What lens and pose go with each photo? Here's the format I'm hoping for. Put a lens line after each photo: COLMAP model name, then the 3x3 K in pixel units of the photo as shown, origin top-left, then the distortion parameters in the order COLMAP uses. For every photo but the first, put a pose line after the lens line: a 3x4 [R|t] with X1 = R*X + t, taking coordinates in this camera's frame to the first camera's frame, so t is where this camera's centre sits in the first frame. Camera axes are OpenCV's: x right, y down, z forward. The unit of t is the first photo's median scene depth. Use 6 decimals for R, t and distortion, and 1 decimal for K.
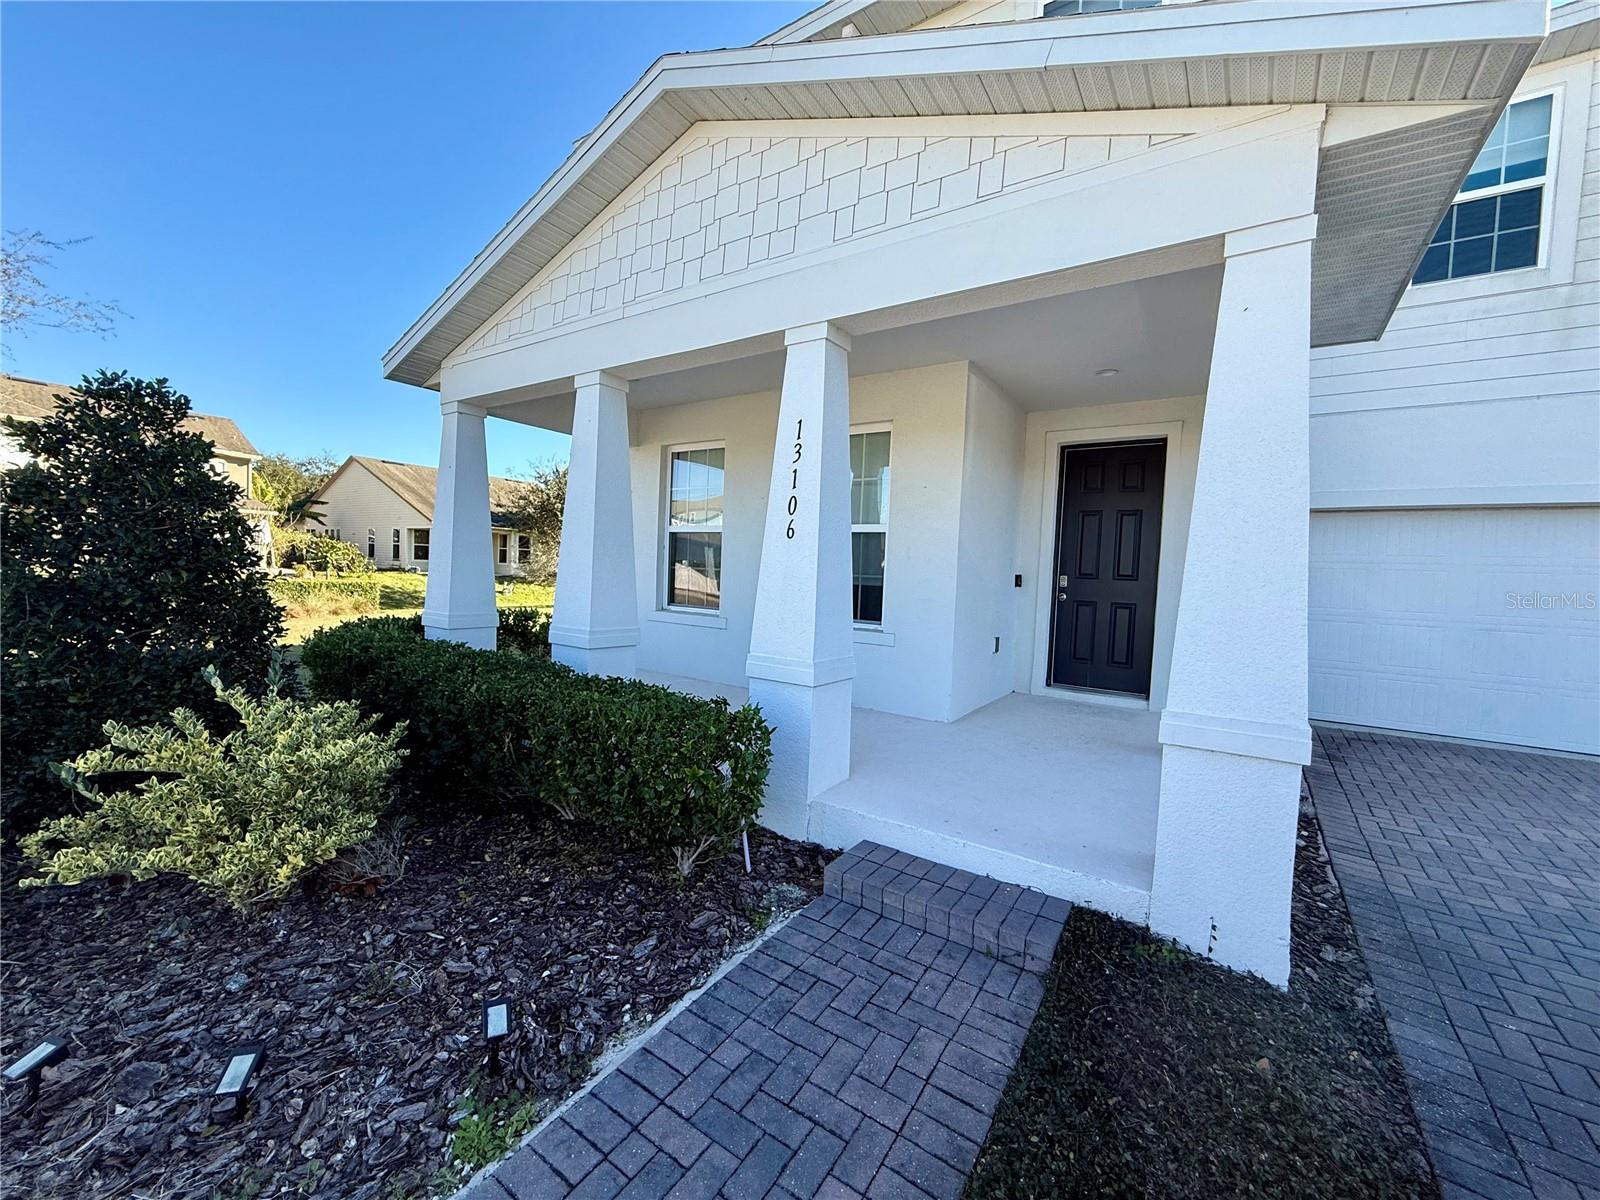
lens RADIAL K [[637.8, 0, 795.8], [0, 637.8, 599.8], [0, 0, 1]] dist [-0.000935, 0.000391]
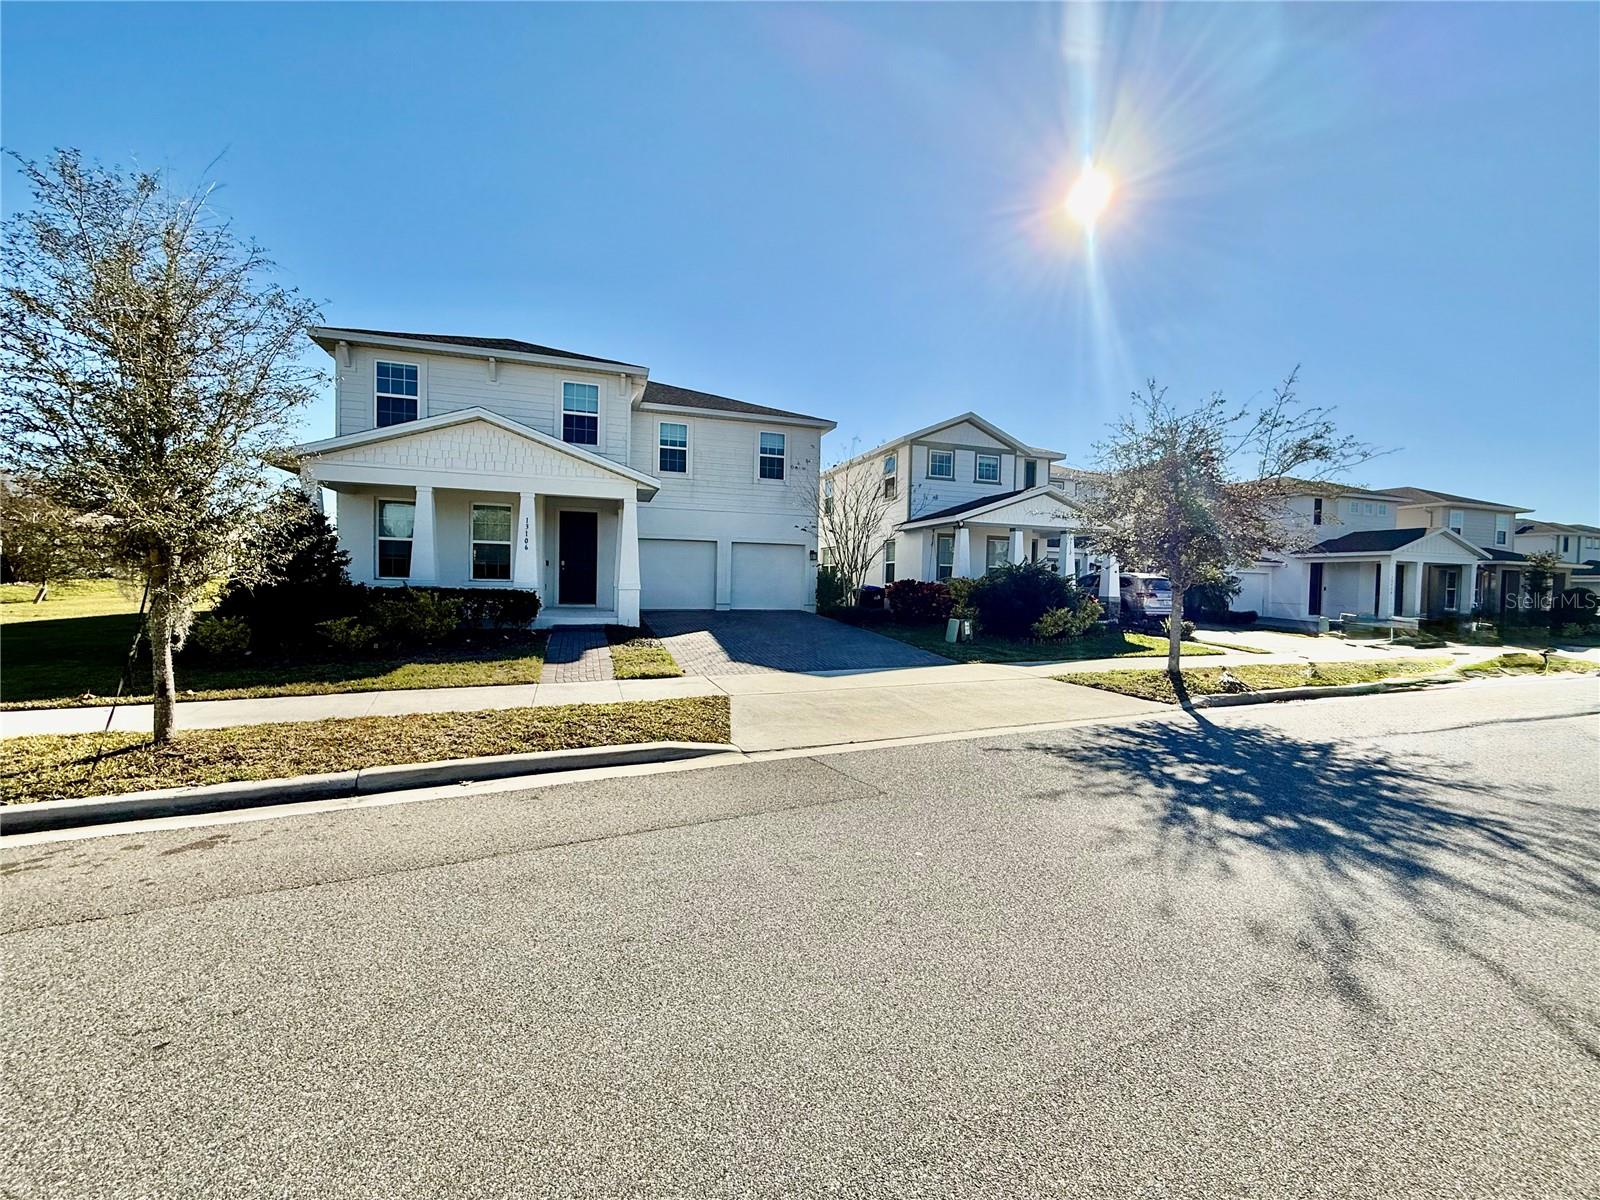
lens RADIAL K [[637.8, 0, 795.8], [0, 637.8, 599.8], [0, 0, 1]] dist [-0.000935, 0.000391]
pose [[0.607772, -0.056819, 0.792076, -1.354118], [0.047642, 0.998249, 0.035052, 0.094169], [-0.792681, 0.016432, 0.609415, -1.678224]]
